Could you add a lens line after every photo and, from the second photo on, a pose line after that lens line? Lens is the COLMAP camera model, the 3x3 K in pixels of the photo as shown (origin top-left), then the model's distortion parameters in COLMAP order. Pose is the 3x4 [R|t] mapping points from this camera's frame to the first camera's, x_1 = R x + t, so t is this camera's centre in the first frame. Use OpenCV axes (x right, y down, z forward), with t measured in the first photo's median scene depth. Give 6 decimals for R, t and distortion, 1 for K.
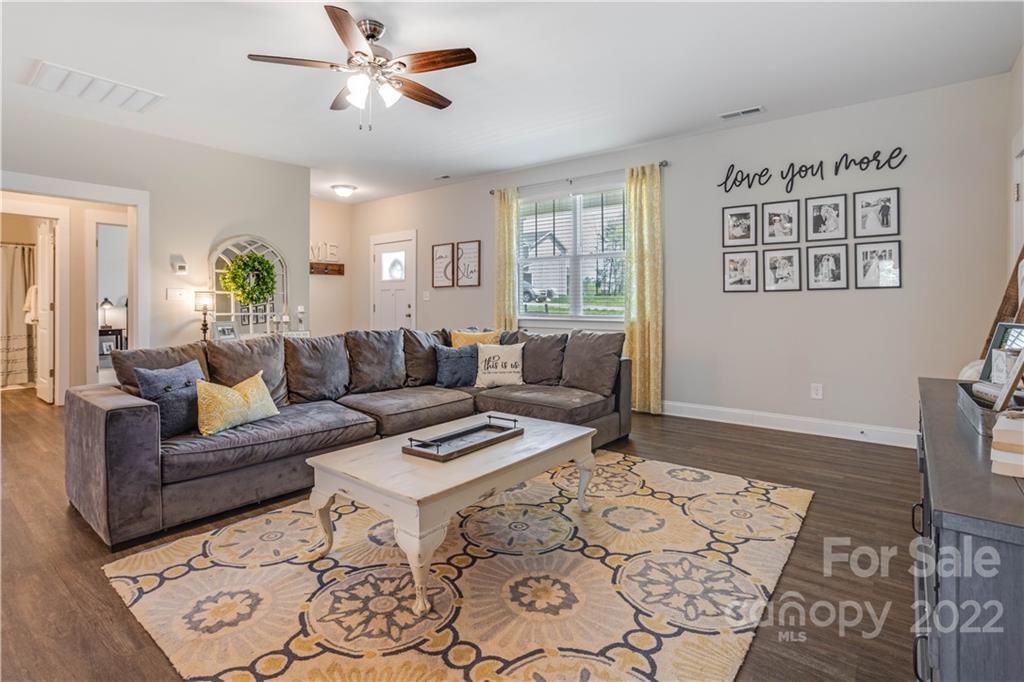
lens RADIAL K [[508.1, 0, 507.6], [0, 508.1, 305.7], [0, 0, 1]] dist [-0.040438, 0.020279]
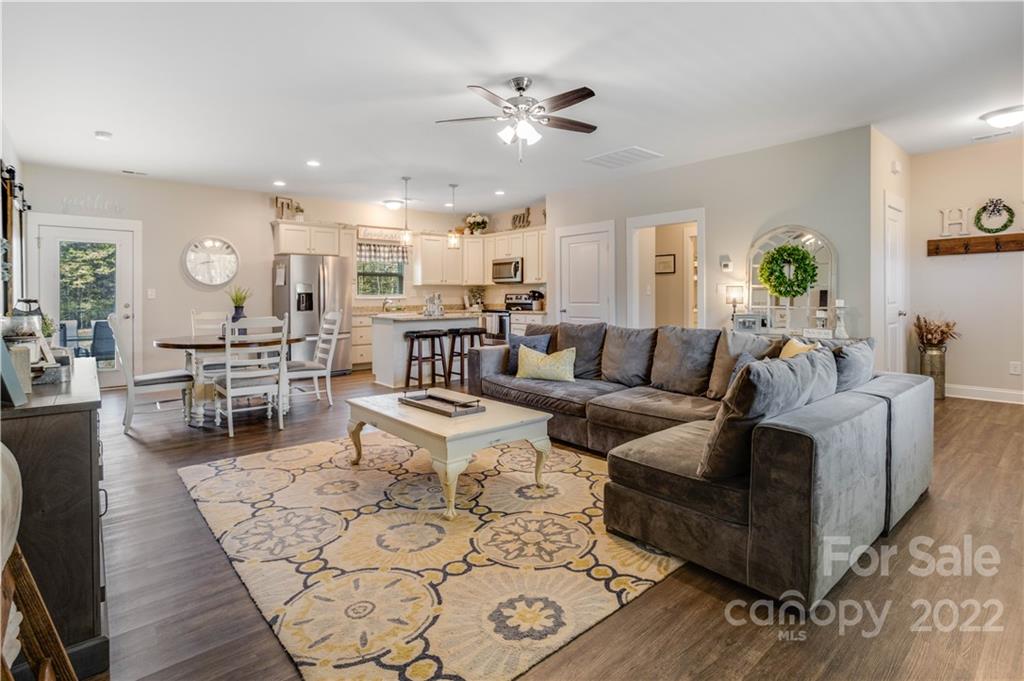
lens RADIAL K [[508.1, 0, 496.7], [0, 508.1, 300.6], [0, 0, 1]] dist [-0.040438, 0.020279]
pose [[-0.206048, 0.007813, -0.978511, 1.072686], [0.003354, 0.999968, 0.007277, -0.011254], [0.978536, -0.001783, -0.206068, 1.298588]]
